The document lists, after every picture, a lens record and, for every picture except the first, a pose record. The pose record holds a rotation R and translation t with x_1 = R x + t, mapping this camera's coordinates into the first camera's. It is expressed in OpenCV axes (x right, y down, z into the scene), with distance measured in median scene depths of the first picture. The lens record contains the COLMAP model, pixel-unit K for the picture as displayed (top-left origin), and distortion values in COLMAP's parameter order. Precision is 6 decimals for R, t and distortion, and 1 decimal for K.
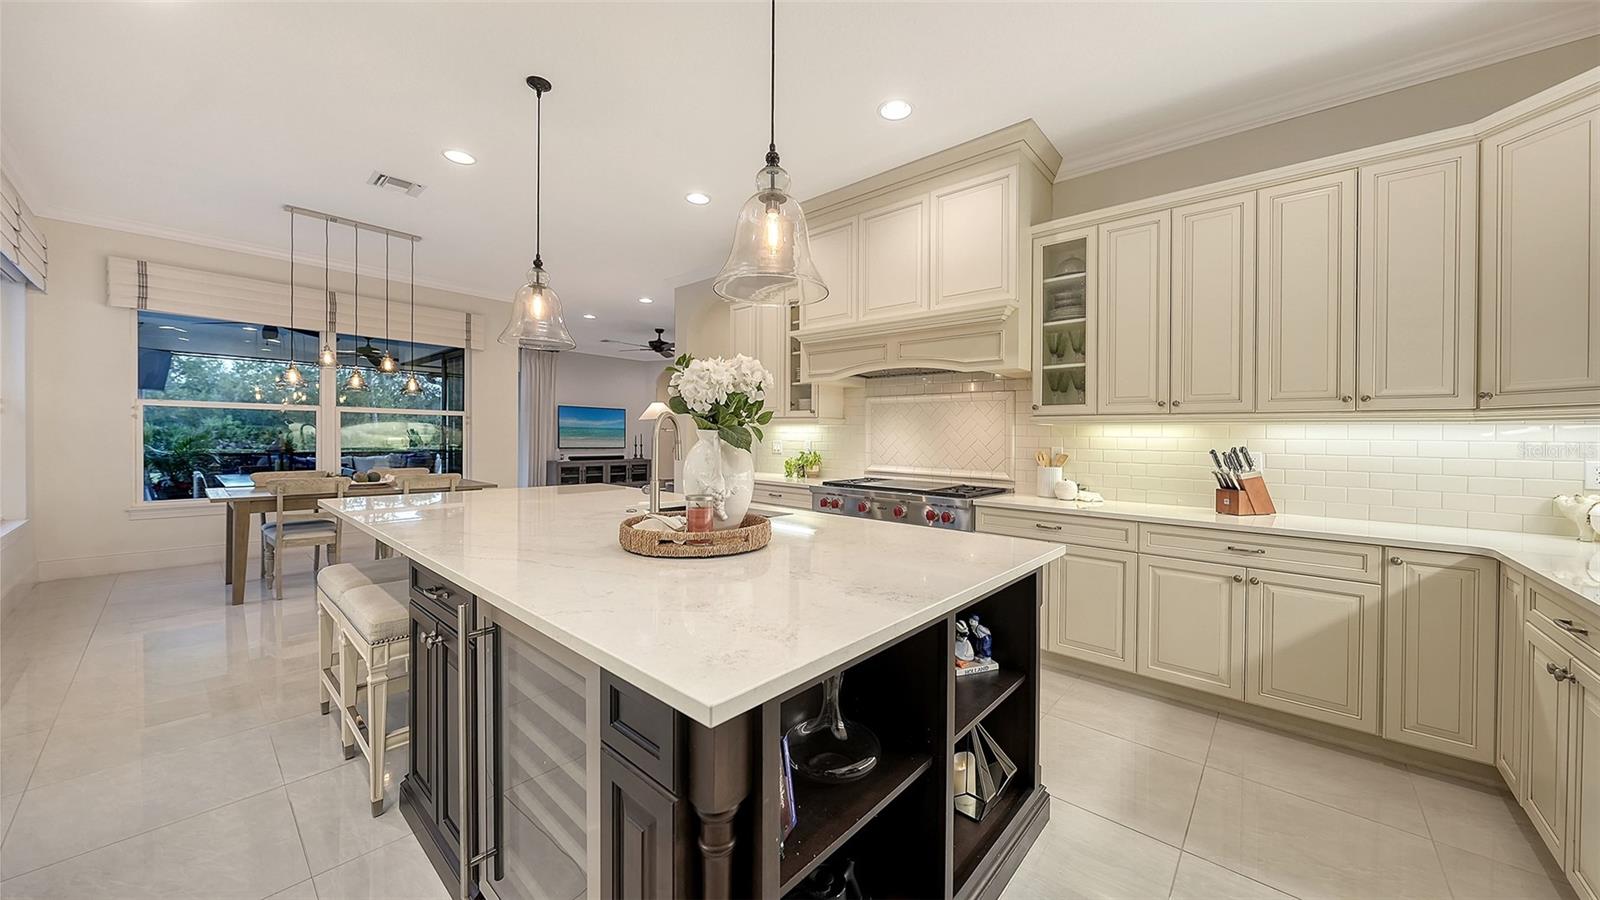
lens RADIAL K [[551.5, 0, 808.2], [0, 551.5, 444.4], [0, 0, 1]] dist [0.000437, -0.000189]
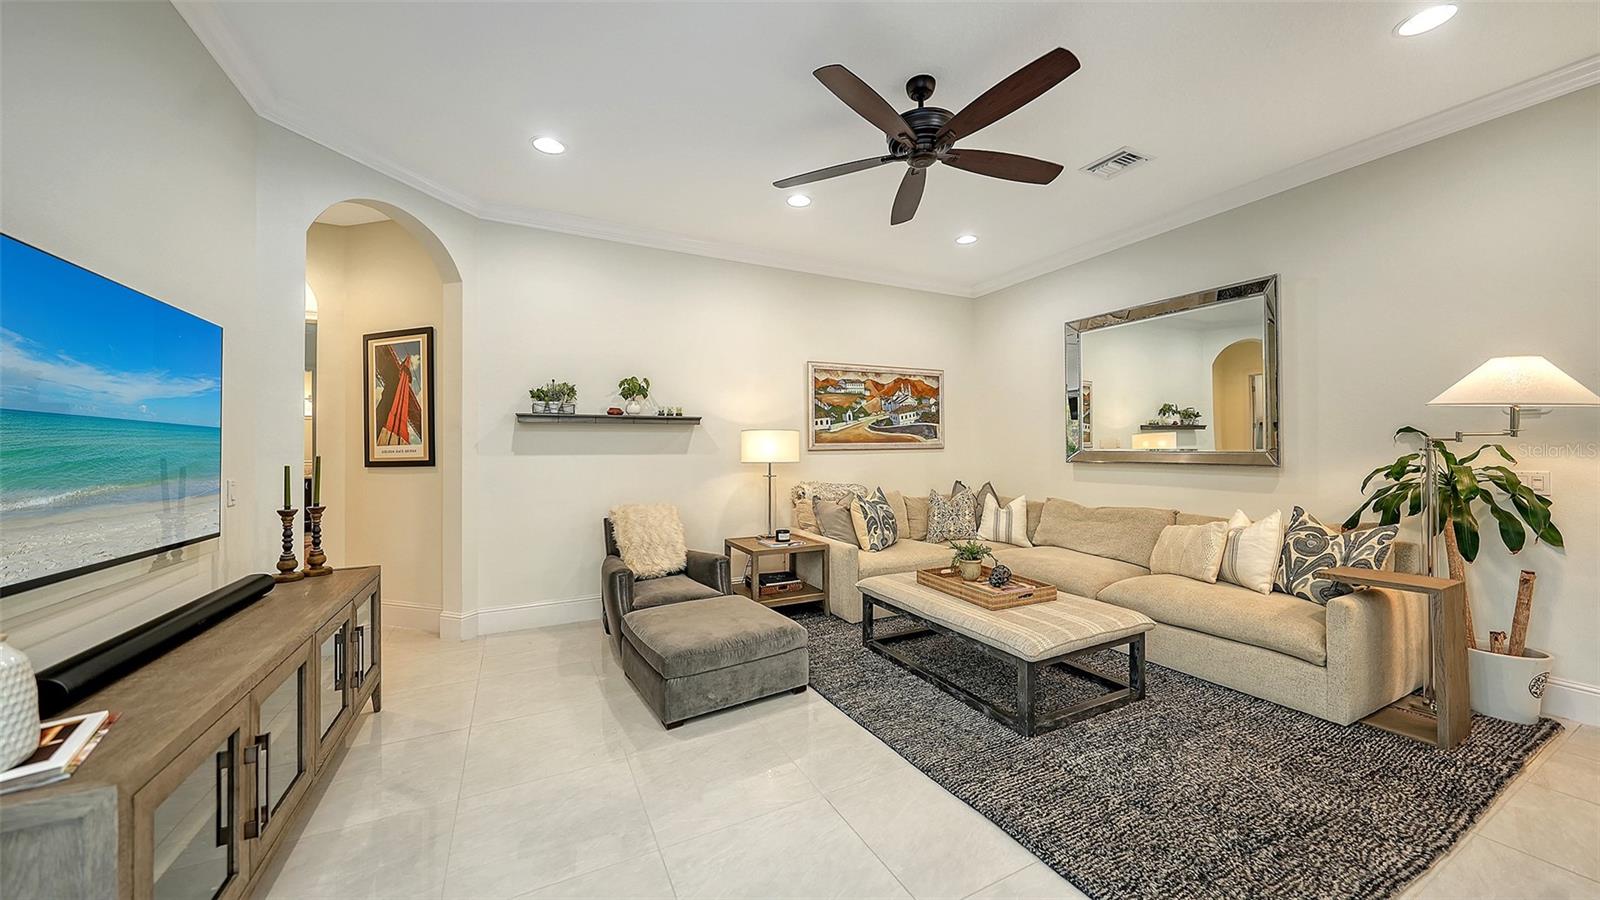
lens RADIAL K [[551.5, 0, 810.3], [0, 551.5, 445.6], [0, 0, 1]] dist [0.000437, -0.000189]
pose [[0.357761, -0.005394, 0.933798, -0.547465], [0.025513, 0.999666, -0.004000, -0.022447], [-0.933465, 0.025255, 0.357779, 0.935614]]
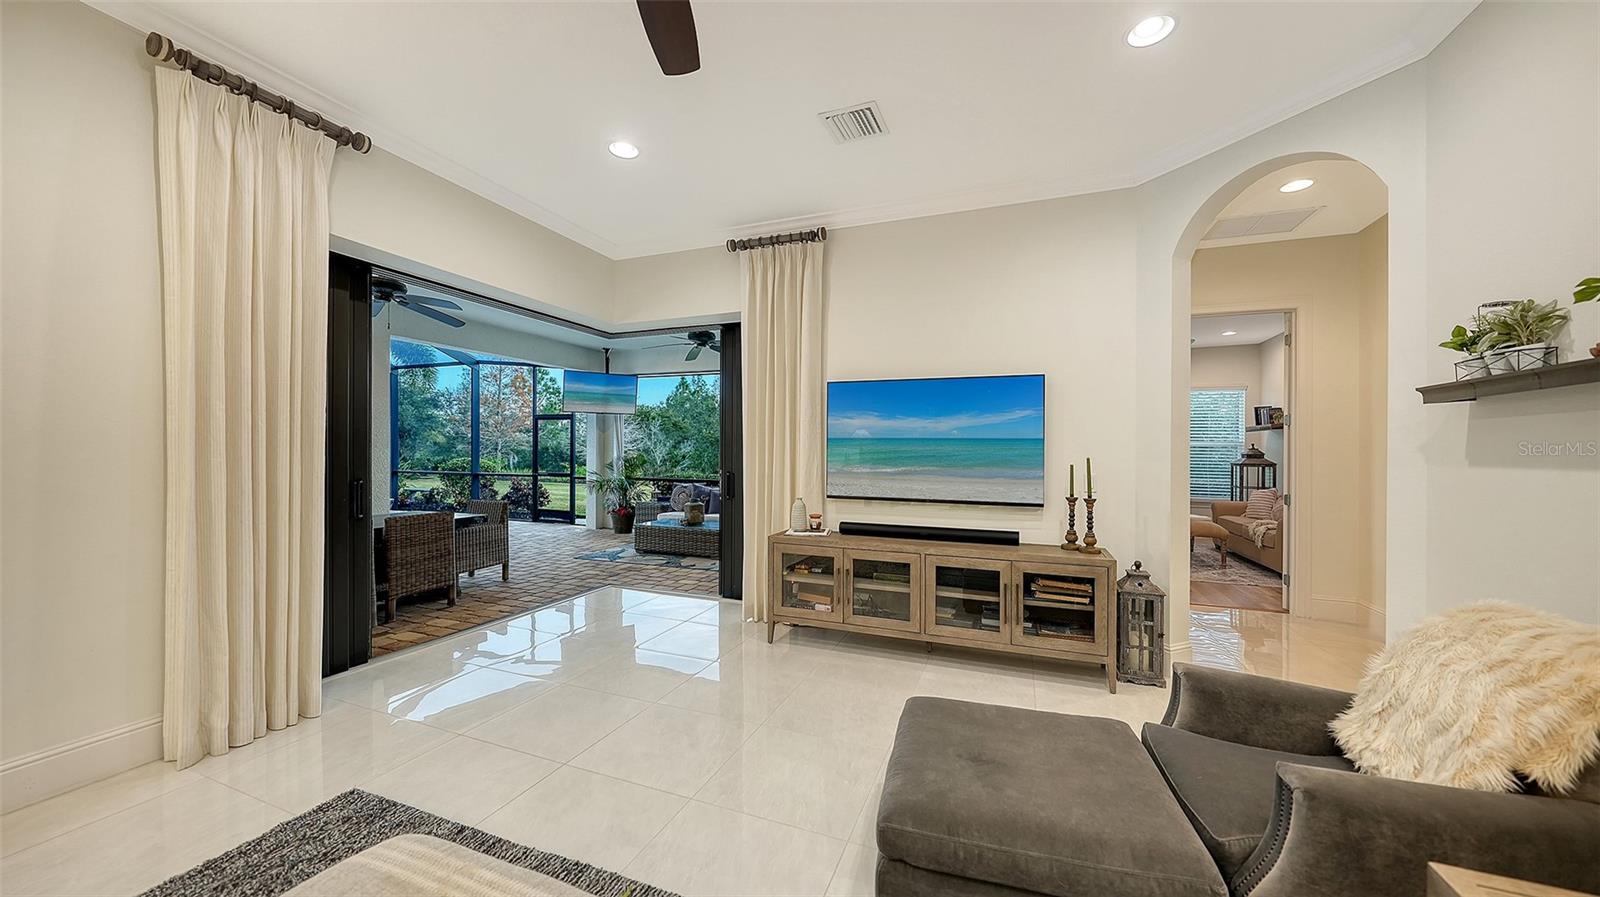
lens RADIAL K [[551.5, 0, 806.4], [0, 551.5, 460.8], [0, 0, 1]] dist [0.000437, -0.000189]
pose [[0.330350, 0.007303, -0.943830, -0.119443], [-0.019807, 0.999804, 0.000803, -0.019419], [0.943651, 0.018429, 0.330430, 0.983755]]
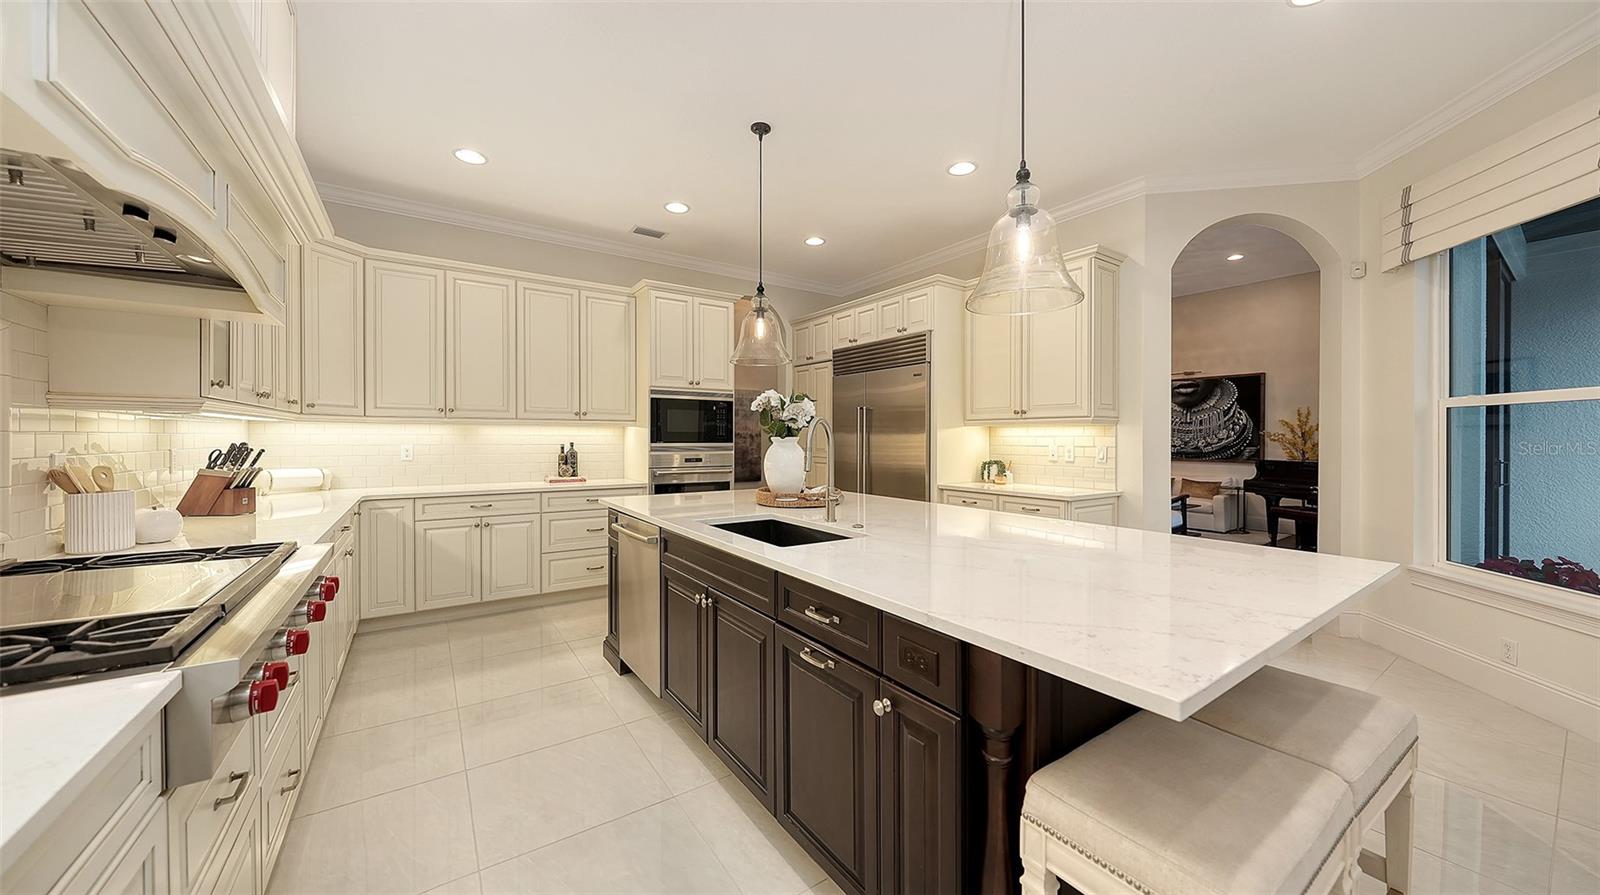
lens RADIAL K [[551.5, 0, 807.6], [0, 551.5, 444.1], [0, 0, 1]] dist [0.000437, -0.000189]
pose [[-0.968316, -0.018875, 0.249014, -0.107526], [-0.010799, 0.999372, 0.033758, -0.010023], [-0.249494, 0.029999, -0.967911, 0.492307]]
